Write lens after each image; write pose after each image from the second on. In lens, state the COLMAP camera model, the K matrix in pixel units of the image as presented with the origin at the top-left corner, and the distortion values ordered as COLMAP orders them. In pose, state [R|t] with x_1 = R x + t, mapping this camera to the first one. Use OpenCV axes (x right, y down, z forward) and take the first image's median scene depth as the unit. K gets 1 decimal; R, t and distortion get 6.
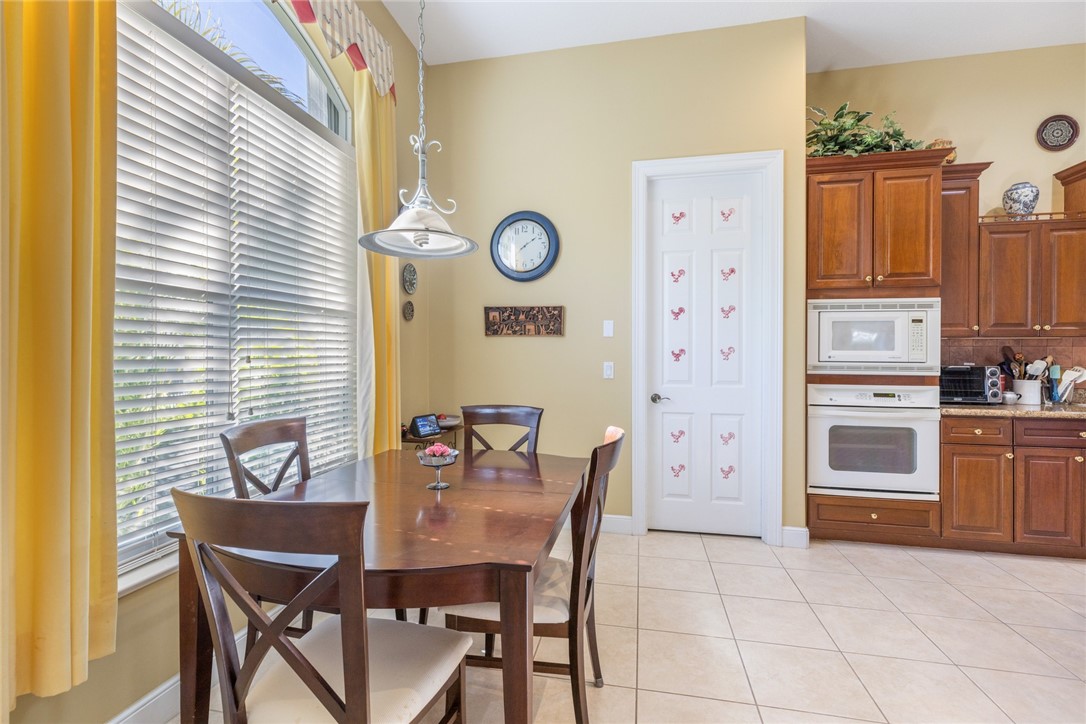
lens RADIAL K [[485.4, 0, 539.7], [0, 485.4, 355.2], [0, 0, 1]] dist [0.008111, -0.000276]
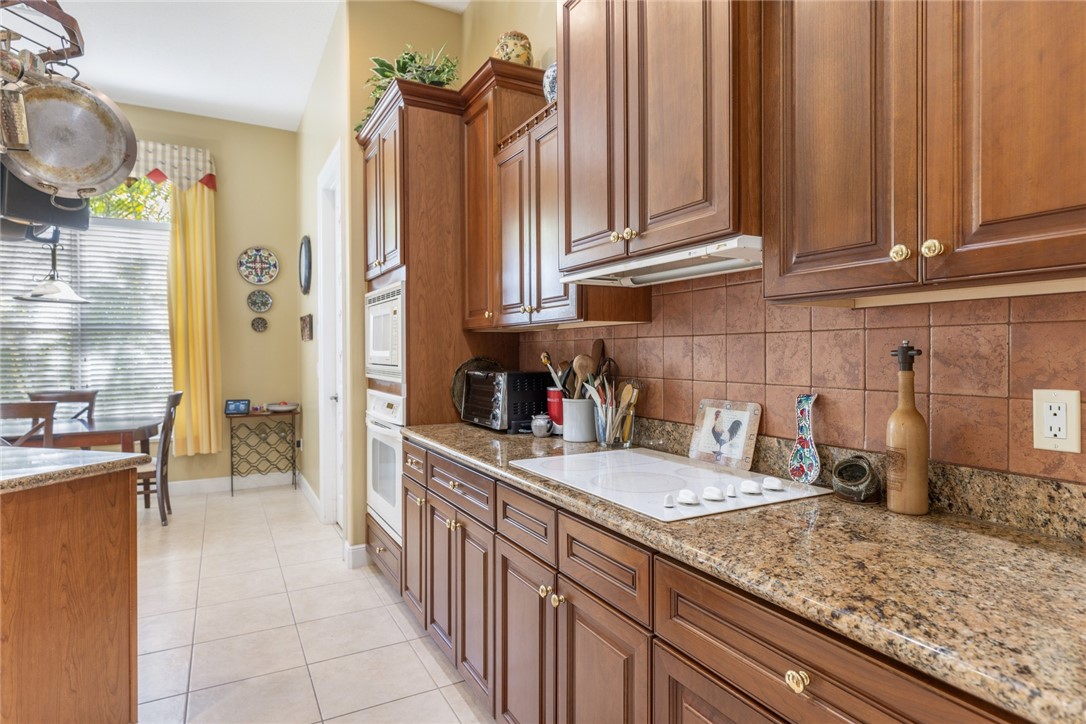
lens RADIAL K [[580.1, 0, 543.0], [0, 580.1, 362.0], [0, 0, 1]] dist [0.002894, 0.000735]
pose [[0.657549, 0.005687, -0.753390, 2.037744], [0.006517, 0.999891, 0.013236, -0.002616], [0.753383, -0.013613, 0.657441, 0.717549]]
